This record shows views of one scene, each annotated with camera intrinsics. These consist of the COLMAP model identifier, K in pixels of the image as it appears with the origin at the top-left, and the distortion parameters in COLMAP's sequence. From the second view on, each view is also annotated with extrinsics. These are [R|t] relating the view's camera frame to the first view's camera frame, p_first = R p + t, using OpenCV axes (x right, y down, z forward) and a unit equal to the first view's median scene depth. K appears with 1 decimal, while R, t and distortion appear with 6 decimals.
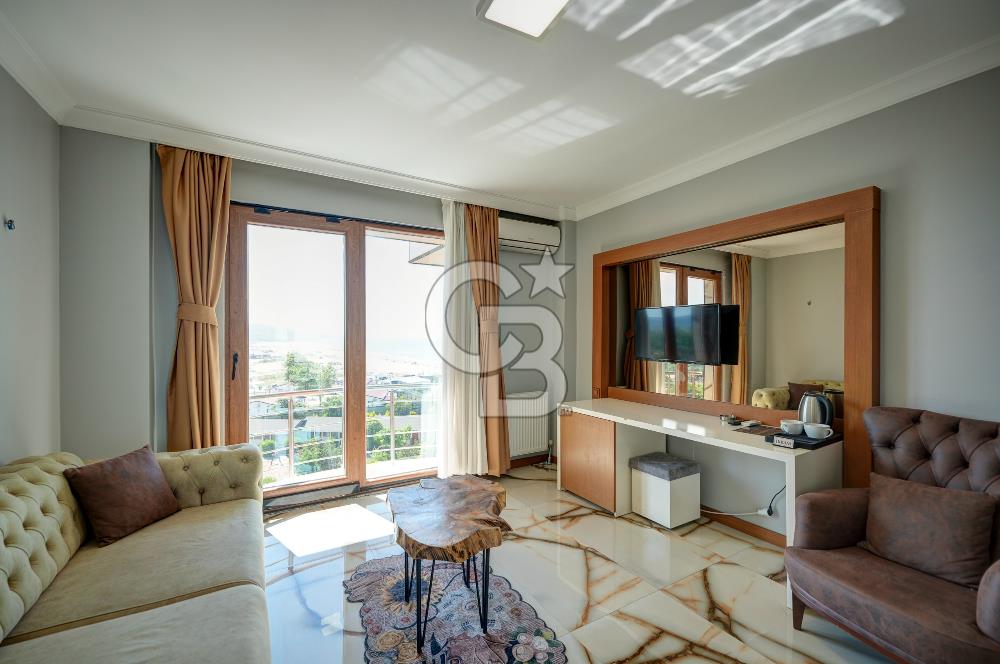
lens RADIAL K [[407.2, 0, 499.8], [0, 407.2, 335.4], [0, 0, 1]] dist [-0.004095, 0.000004]
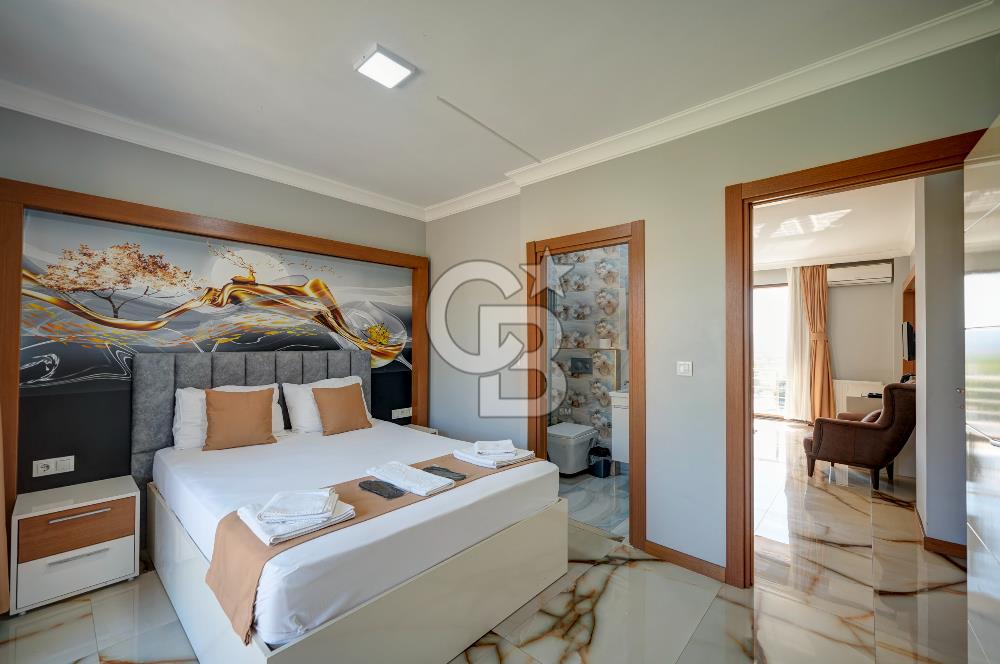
lens RADIAL K [[407.2, 0, 500.0], [0, 407.2, 336.1], [0, 0, 1]] dist [-0.004095, 0.000004]
pose [[0.309506, -0.006732, -0.950874, 1.563392], [-0.007163, 0.999930, -0.009411, 0.003927], [0.950870, 0.009724, 0.309436, -1.034530]]
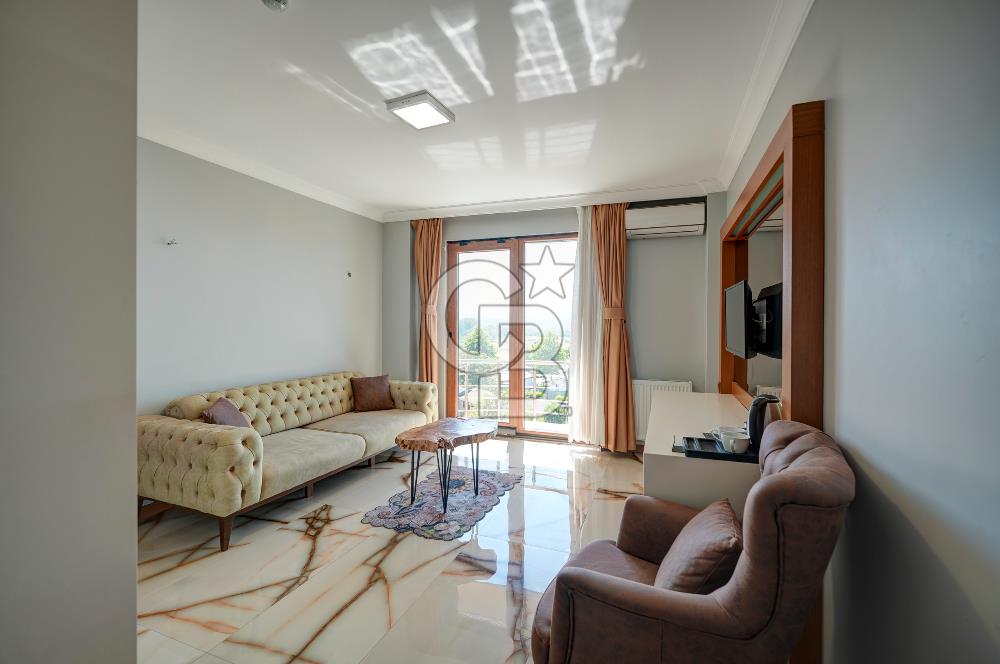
lens RADIAL K [[407.2, 0, 516.2], [0, 407.2, 320.3], [0, 0, 1]] dist [-0.004095, 0.000004]
pose [[0.641412, -0.001815, -0.767195, 0.860210], [-0.003406, 0.999981, -0.005214, 0.005477], [0.767189, 0.005957, 0.641393, 0.138336]]
